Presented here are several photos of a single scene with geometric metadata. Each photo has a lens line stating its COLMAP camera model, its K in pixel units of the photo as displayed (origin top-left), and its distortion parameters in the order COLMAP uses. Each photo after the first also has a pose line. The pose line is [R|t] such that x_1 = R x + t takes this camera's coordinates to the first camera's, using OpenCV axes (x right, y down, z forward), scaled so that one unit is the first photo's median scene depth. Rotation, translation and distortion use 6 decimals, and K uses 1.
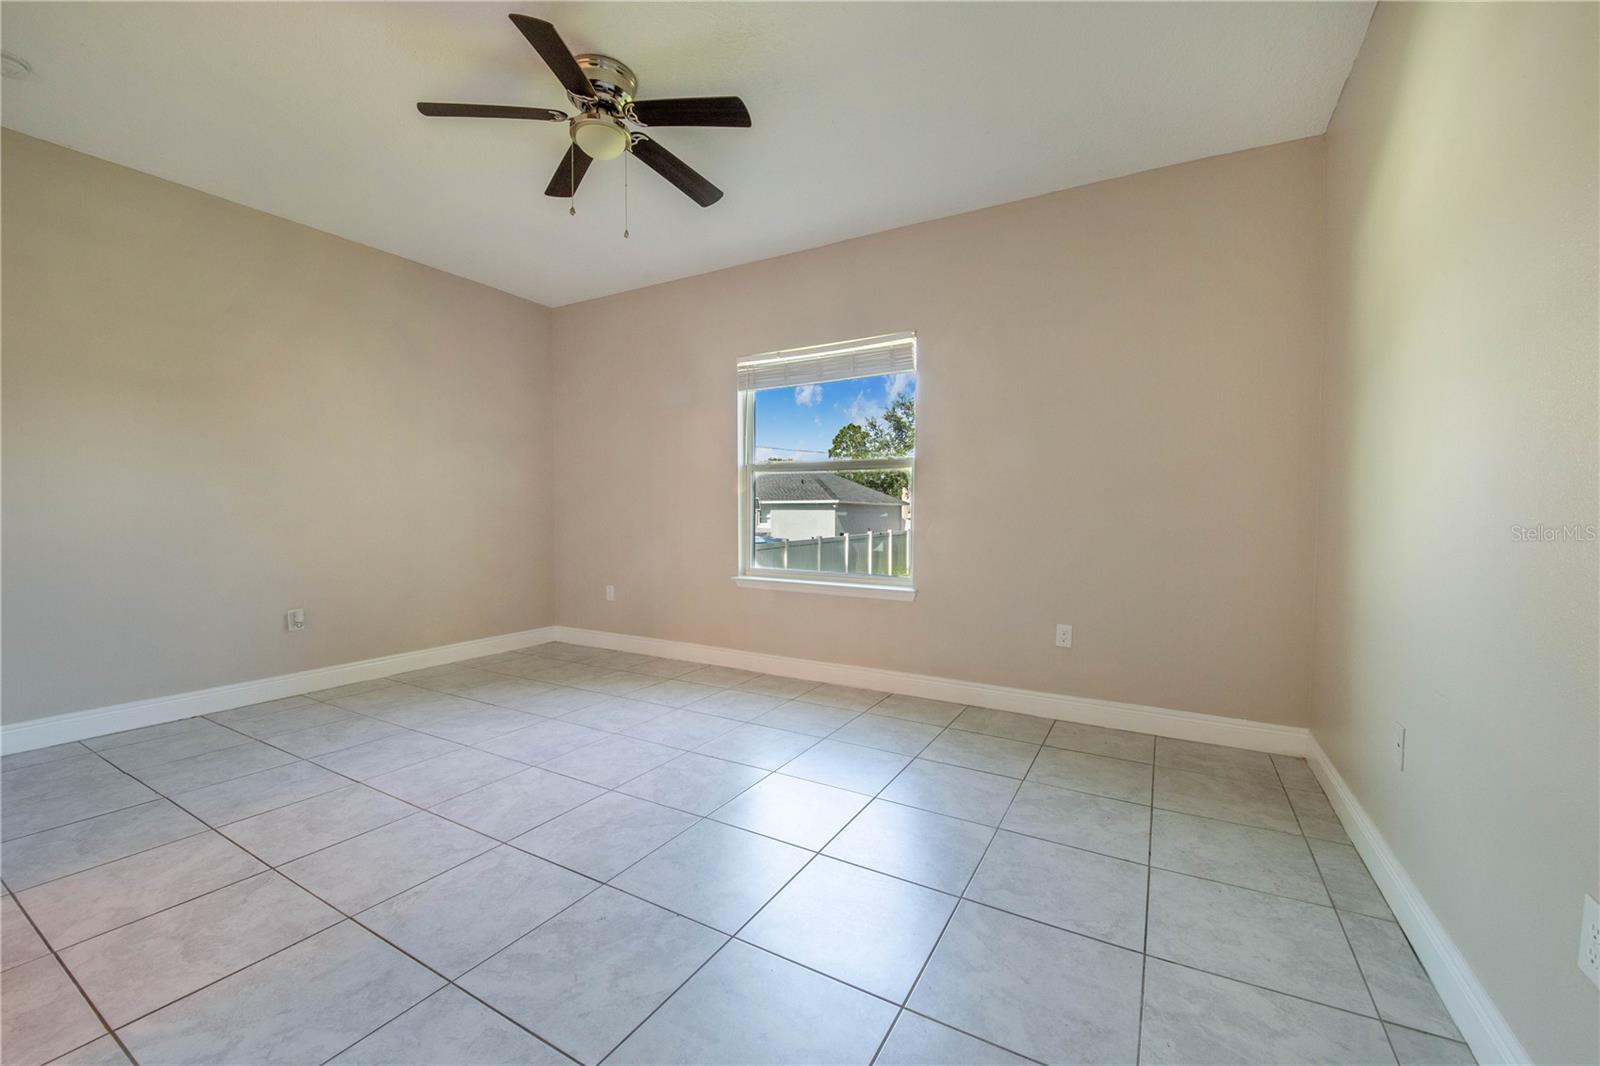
lens RADIAL K [[618.1, 0, 805.8], [0, 618.1, 536.5], [0, 0, 1]] dist [0.004342, -0.000188]
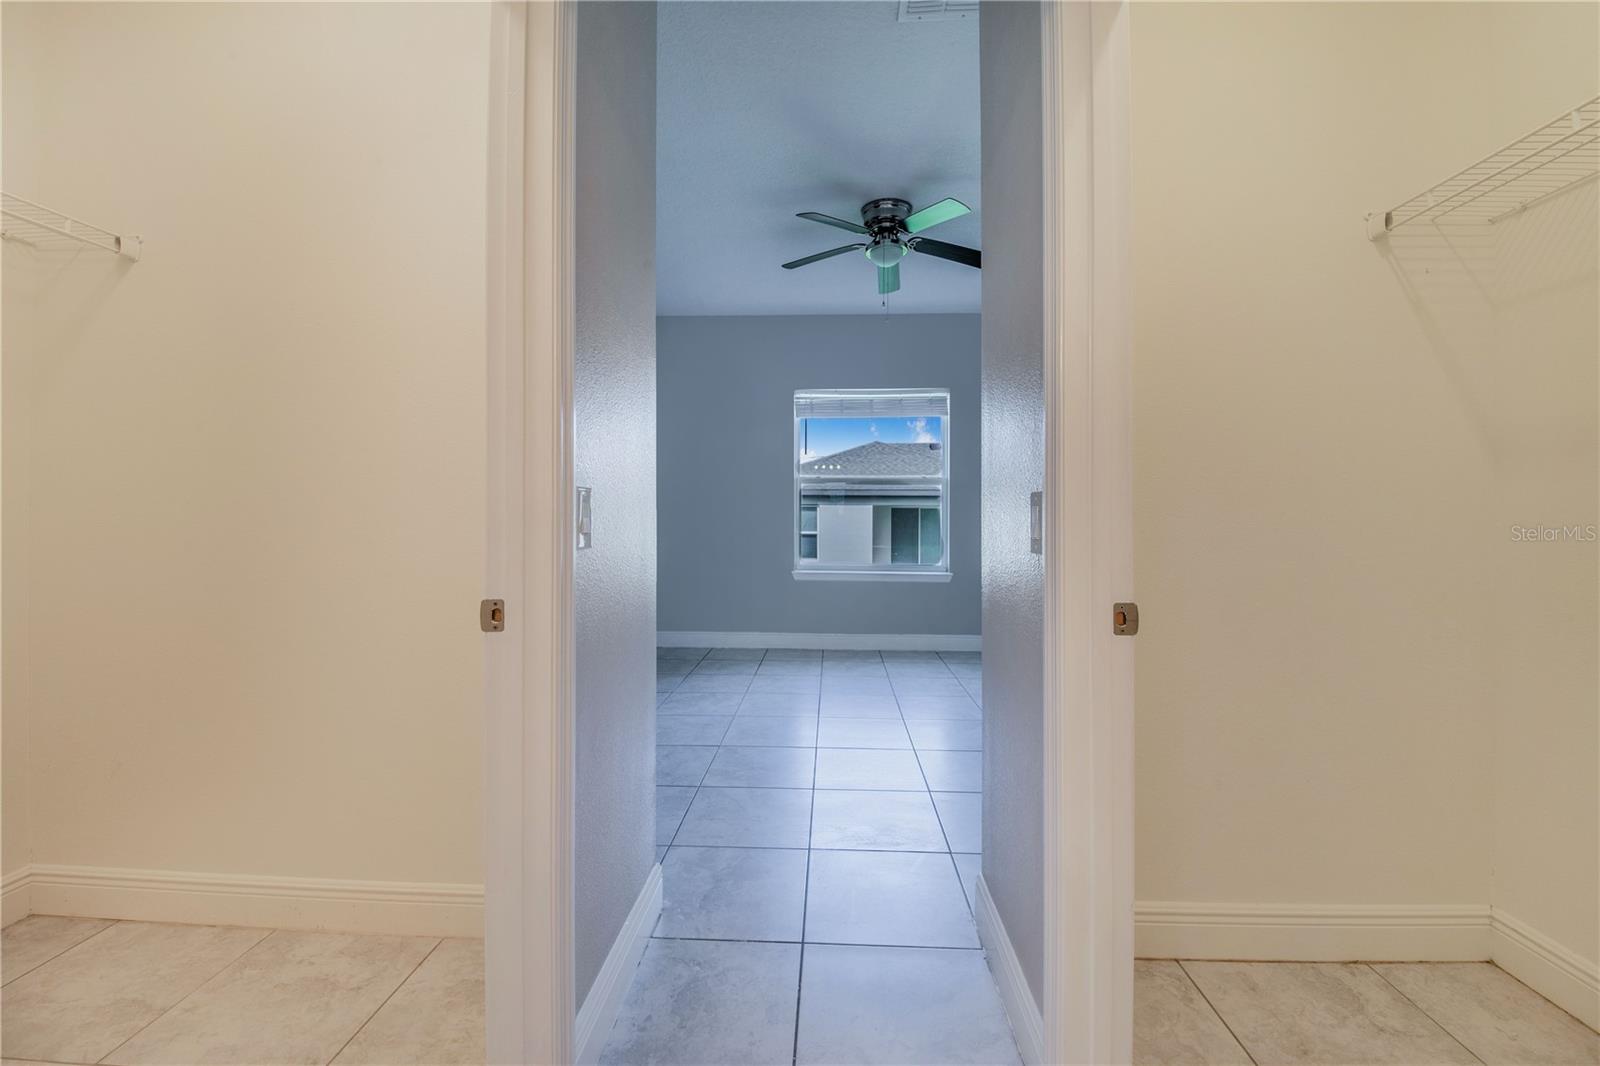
lens RADIAL K [[618.7, 0, 800.6], [0, 618.7, 515.8], [0, 0, 1]] dist [0.000741, -0.000039]
pose [[0.888172, 0.004924, 0.459484, -0.717128], [0.011035, 0.999426, -0.032041, -0.001936], [-0.459378, 0.033529, 0.887608, -0.080357]]
